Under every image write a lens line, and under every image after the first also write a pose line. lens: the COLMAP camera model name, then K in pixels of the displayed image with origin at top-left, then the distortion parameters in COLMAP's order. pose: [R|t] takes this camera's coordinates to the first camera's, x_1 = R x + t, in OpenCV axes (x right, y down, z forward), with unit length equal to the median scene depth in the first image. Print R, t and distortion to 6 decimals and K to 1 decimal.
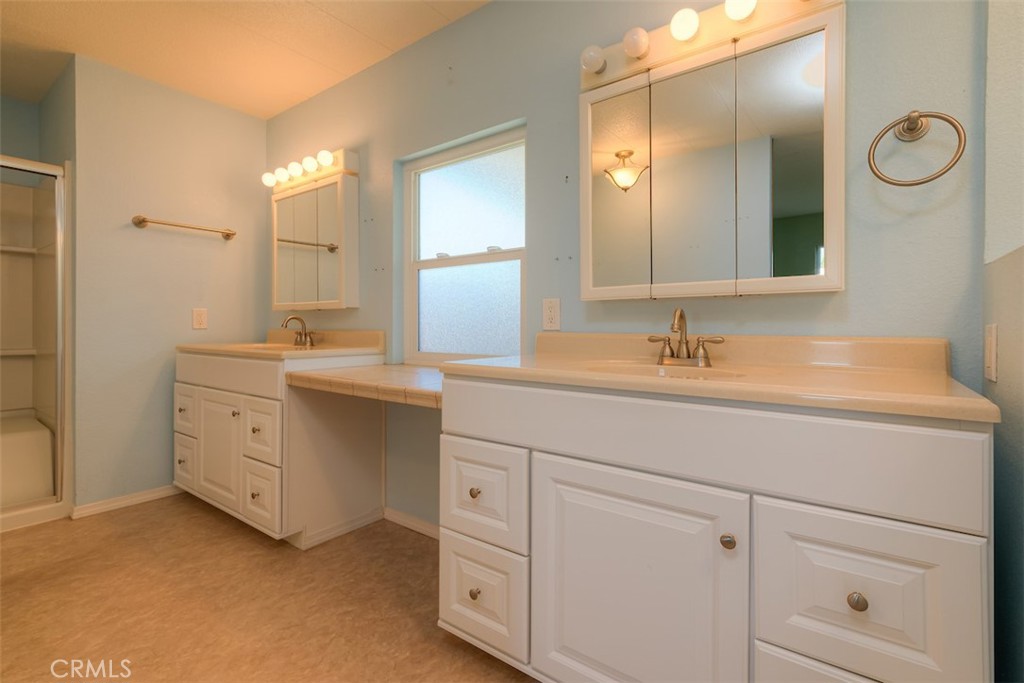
lens RADIAL K [[467.8, 0, 514.7], [0, 467.8, 332.1], [0, 0, 1]] dist [0.004528, 0.000070]
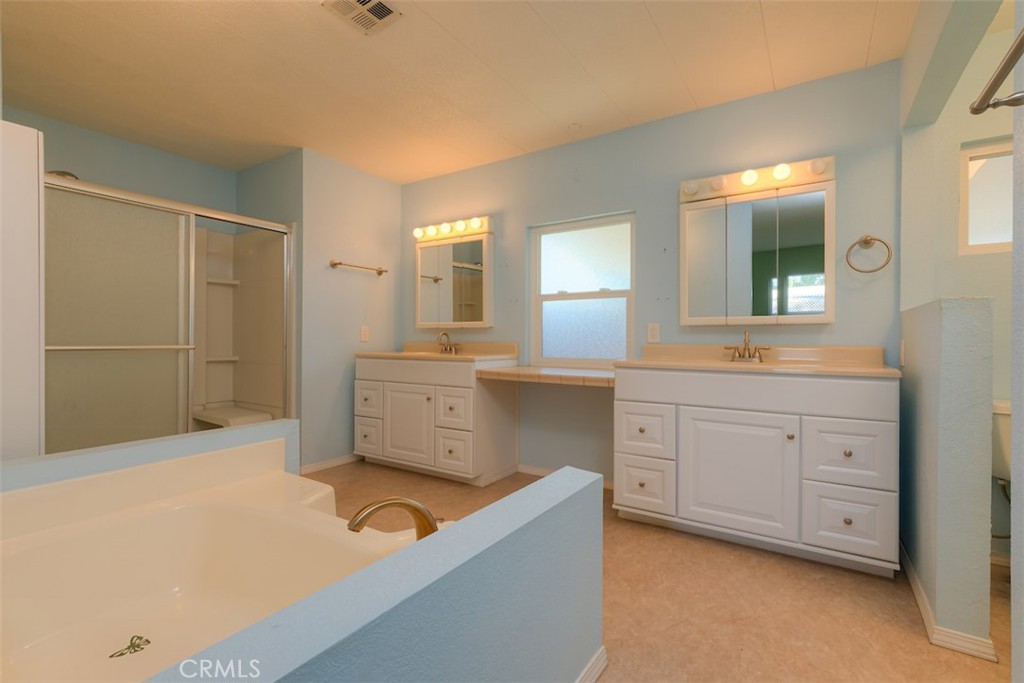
lens RADIAL K [[467.8, 0, 507.5], [0, 467.8, 343.4], [0, 0, 1]] dist [0.004528, 0.000070]
pose [[0.998202, 0.001970, 0.059914, -0.481339], [-0.001787, 0.999994, -0.003123, 0.004452], [-0.059920, 0.003010, 0.998199, -0.541758]]
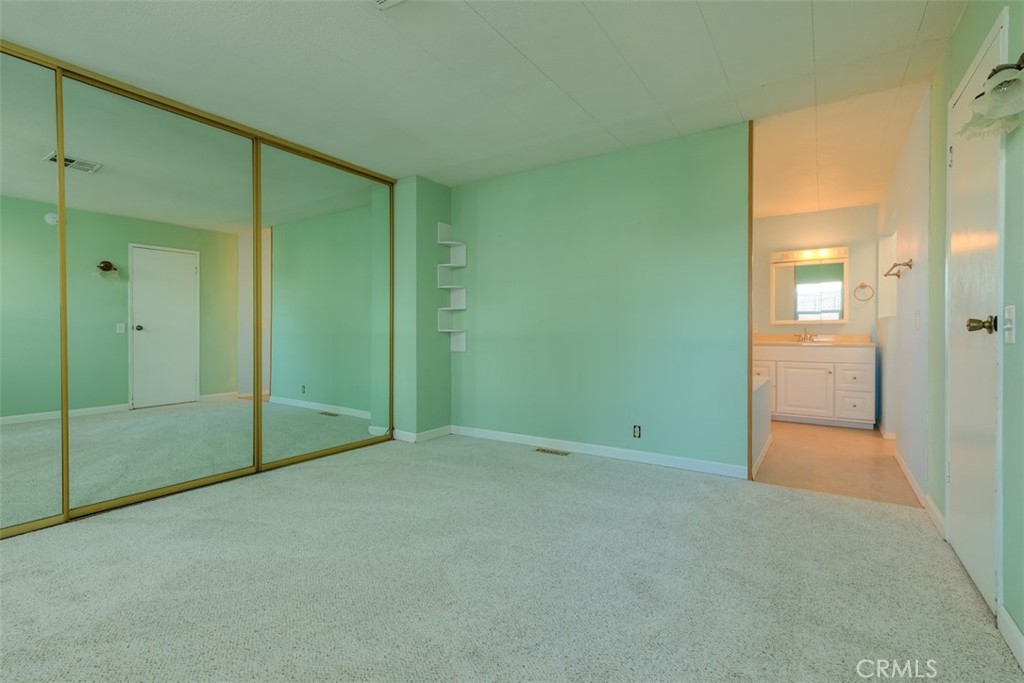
lens RADIAL K [[467.8, 0, 516.3], [0, 467.8, 339.9], [0, 0, 1]] dist [0.004528, 0.000070]
pose [[0.997784, -0.000533, 0.066527, -1.575983], [0.000494, 1.000000, 0.000614, 0.035354], [-0.066528, -0.000580, 0.997784, -1.855988]]
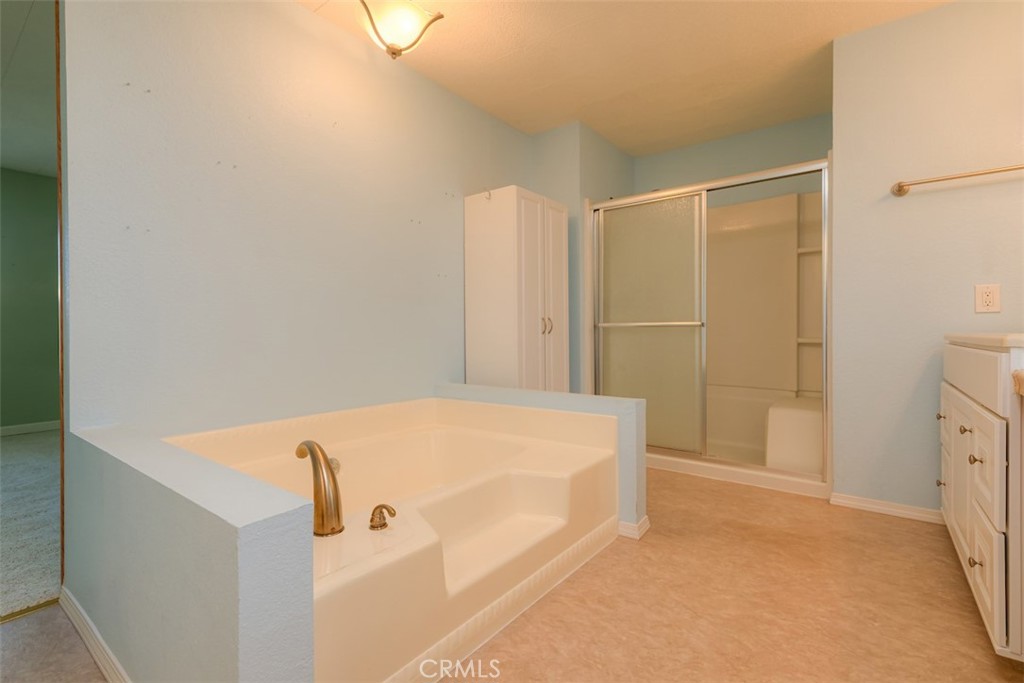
lens RADIAL K [[467.8, 0, 509.9], [0, 467.8, 333.7], [0, 0, 1]] dist [0.004528, 0.000070]
pose [[-0.019032, 0.002866, -0.999815, 0.097467], [-0.008627, 0.999958, 0.003031, 0.043846], [0.999782, 0.008683, -0.019006, 0.398937]]
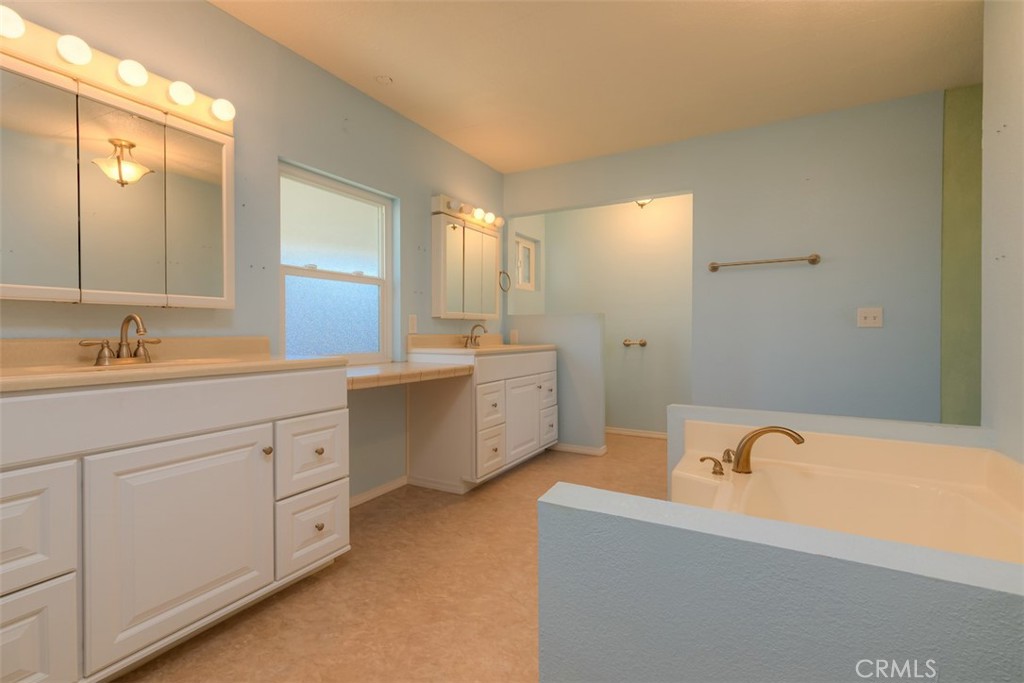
lens RADIAL K [[467.8, 0, 511.1], [0, 467.8, 345.4], [0, 0, 1]] dist [0.004528, 0.000070]
pose [[-0.127455, -0.029796, 0.991397, -1.515241], [0.016917, 0.999338, 0.032209, -0.008353], [-0.991700, 0.020876, -0.126866, 0.787775]]
